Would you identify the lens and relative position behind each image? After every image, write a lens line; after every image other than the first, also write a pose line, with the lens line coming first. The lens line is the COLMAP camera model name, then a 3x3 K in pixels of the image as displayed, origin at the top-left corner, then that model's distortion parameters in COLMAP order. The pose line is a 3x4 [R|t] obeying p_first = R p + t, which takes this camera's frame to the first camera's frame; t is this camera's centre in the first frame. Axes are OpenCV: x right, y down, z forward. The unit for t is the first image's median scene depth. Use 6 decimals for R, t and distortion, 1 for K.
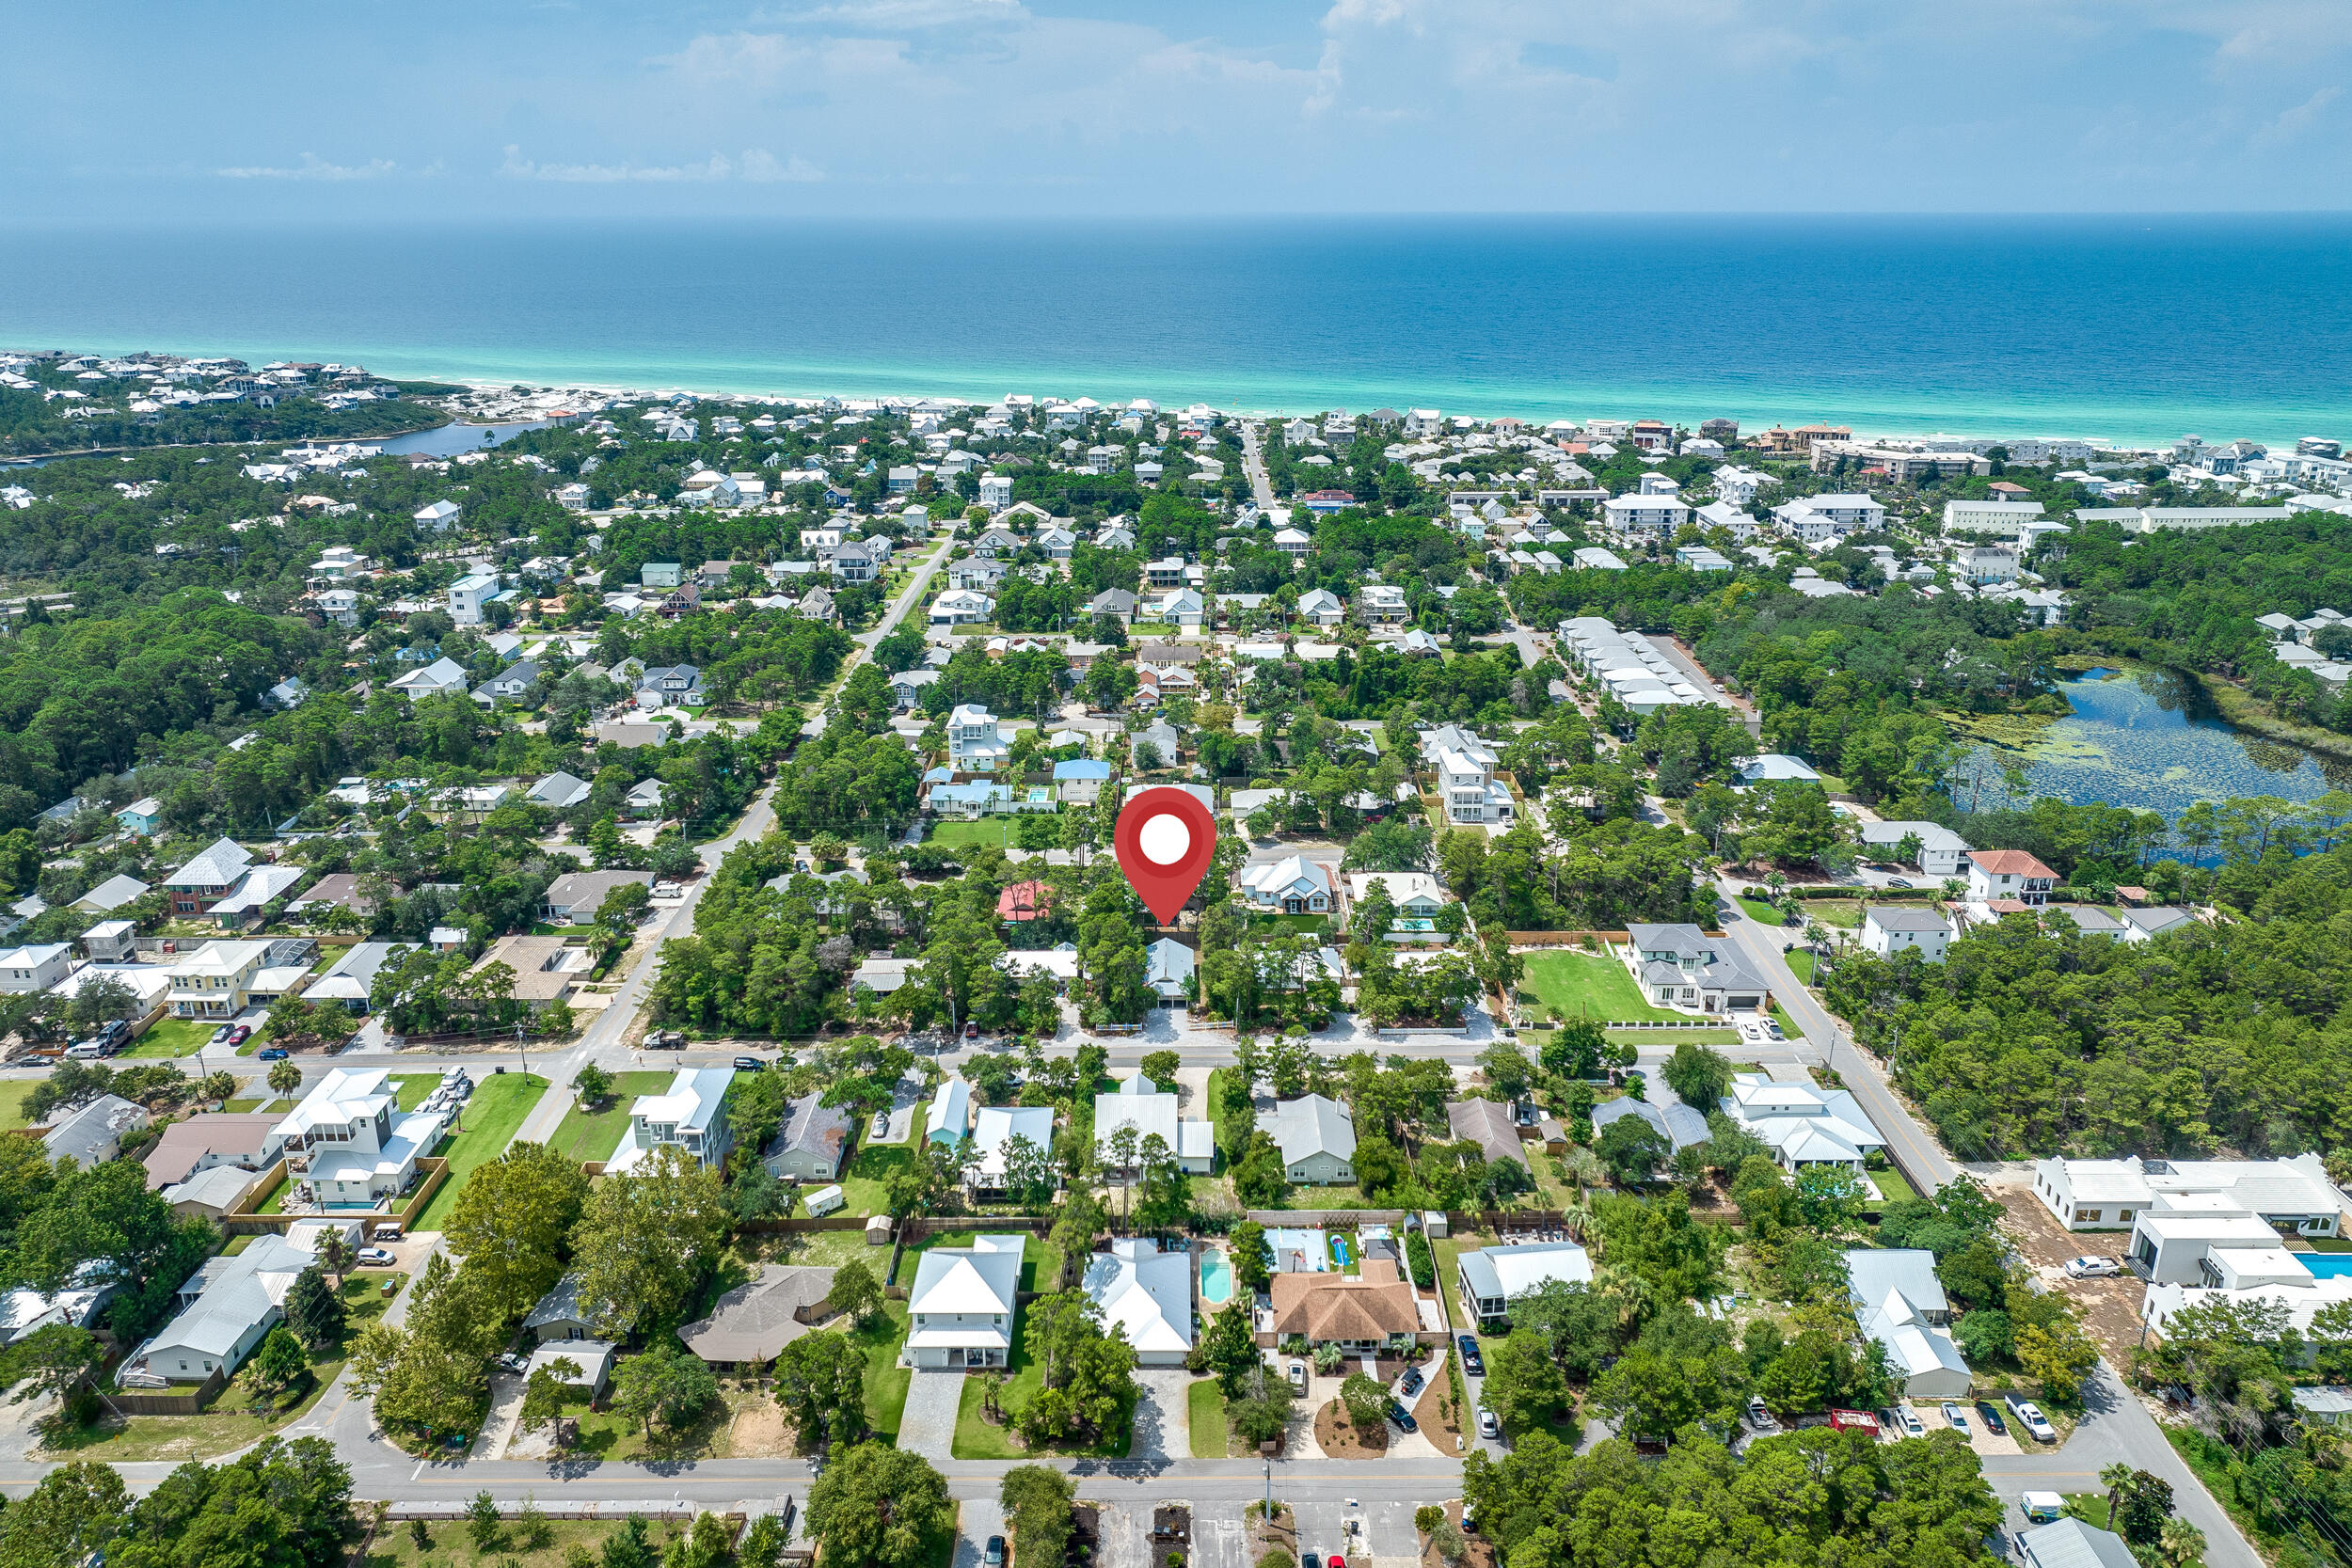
lens RADIAL K [[1630.4, 0, 1172.4], [0, 1630.4, 671.1], [0, 0, 1]] dist [-0.003057, -0.007374]
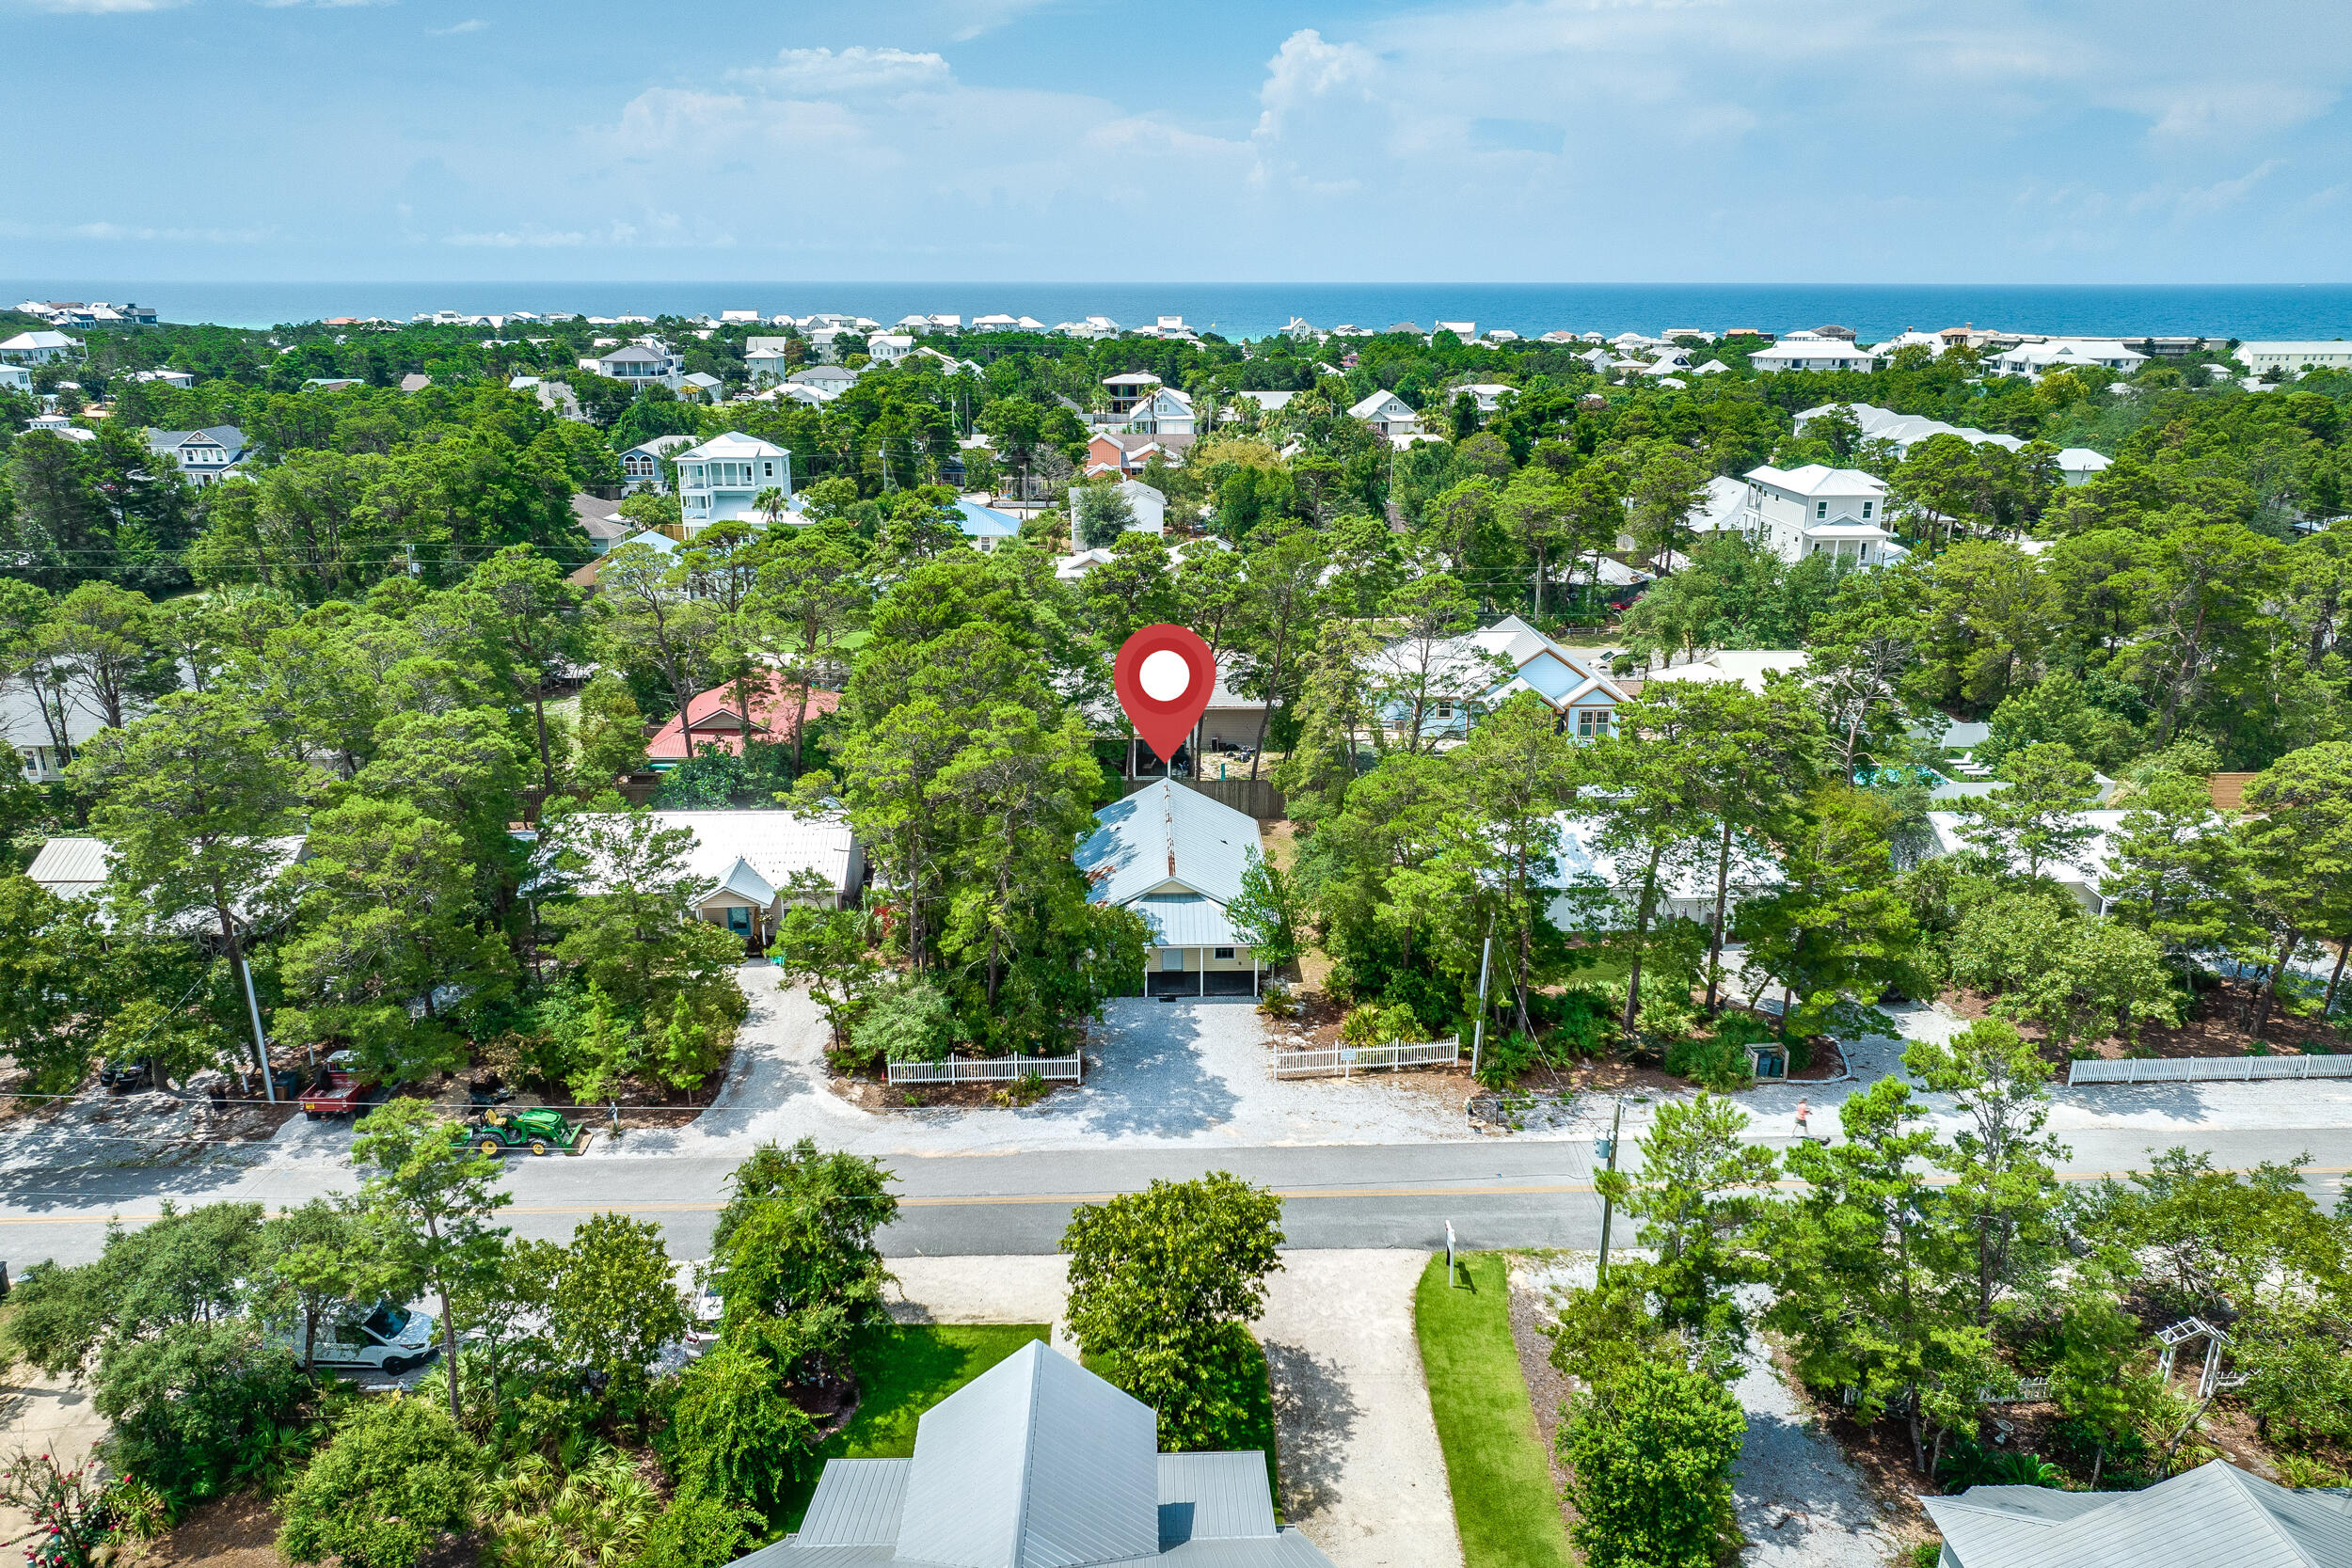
lens RADIAL K [[1649.2, 0, 1185.2], [0, 1649.2, 786.6], [0, 0, 1]] dist [-0.011150, -0.004791]
pose [[0.999474, -0.005862, 0.031888, -0.009677], [0.005104, 0.999704, 0.023805, 0.153229], [-0.032018, -0.023630, 0.999208, 0.678168]]
